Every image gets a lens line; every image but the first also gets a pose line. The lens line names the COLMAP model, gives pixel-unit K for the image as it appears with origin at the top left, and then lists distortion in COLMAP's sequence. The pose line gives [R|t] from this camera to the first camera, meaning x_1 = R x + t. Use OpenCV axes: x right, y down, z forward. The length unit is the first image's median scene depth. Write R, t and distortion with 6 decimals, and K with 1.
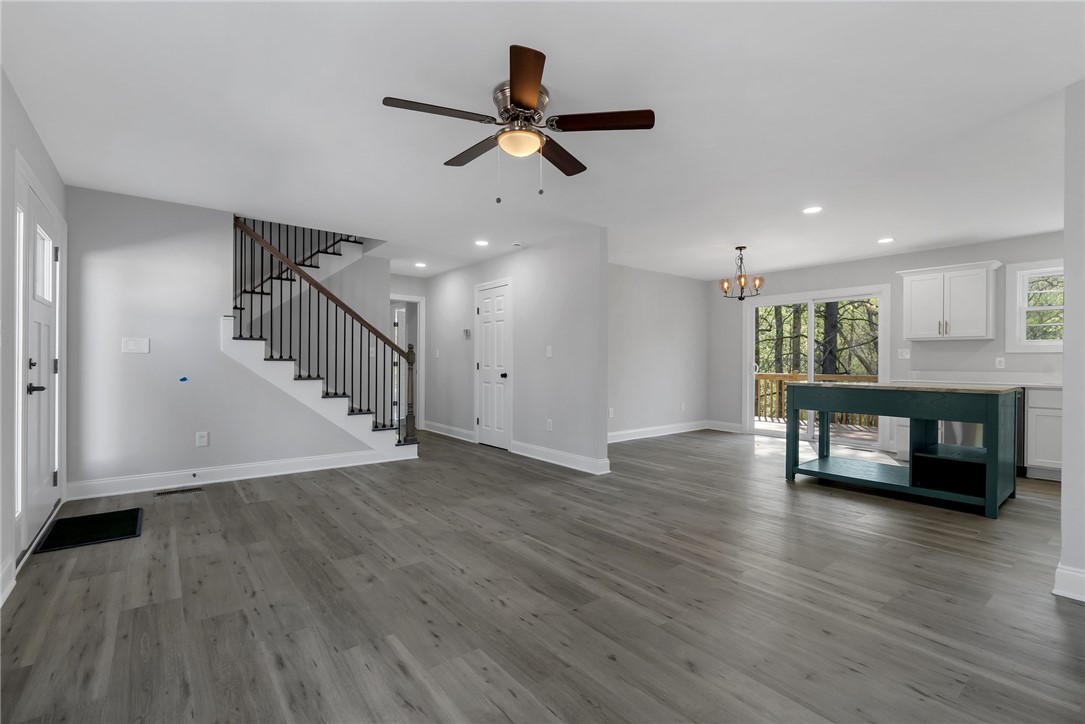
lens RADIAL K [[489.8, 0, 543.1], [0, 489.8, 358.7], [0, 0, 1]] dist [-0.003608, 0.002293]
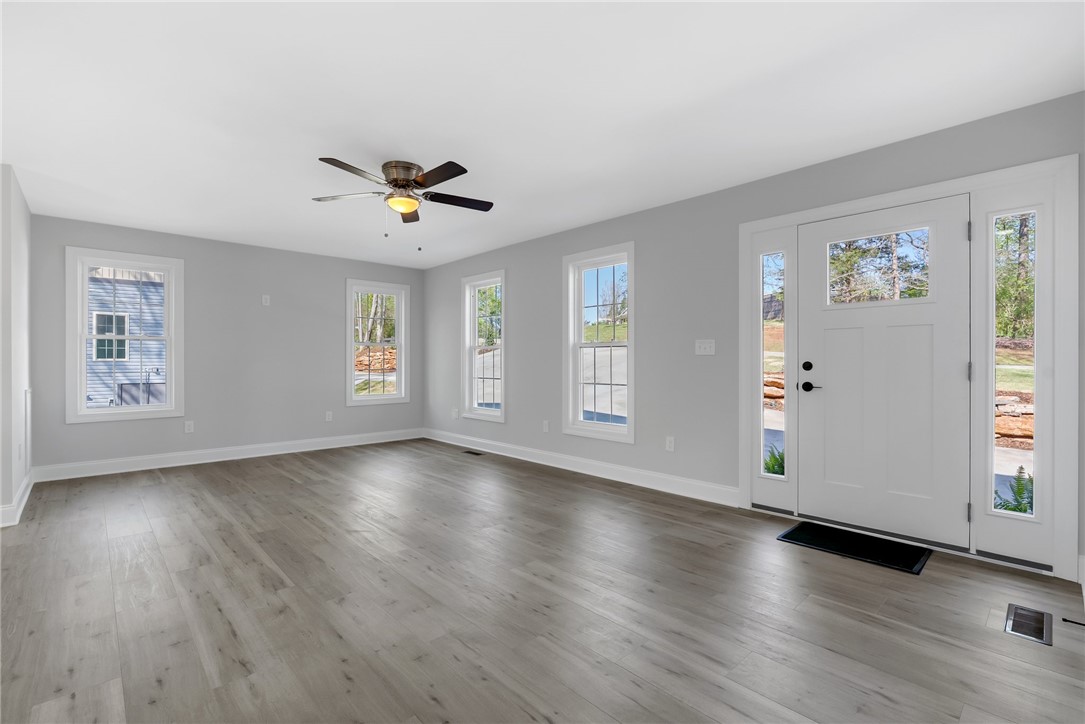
lens RADIAL K [[489.8, 0, 541.0], [0, 489.8, 362.5], [0, 0, 1]] dist [-0.003608, 0.002293]
pose [[-0.996808, -0.006057, -0.079601, -0.237492], [-0.006277, 0.999977, 0.002505, 0.002317], [0.079584, 0.002996, -0.996824, 1.749523]]
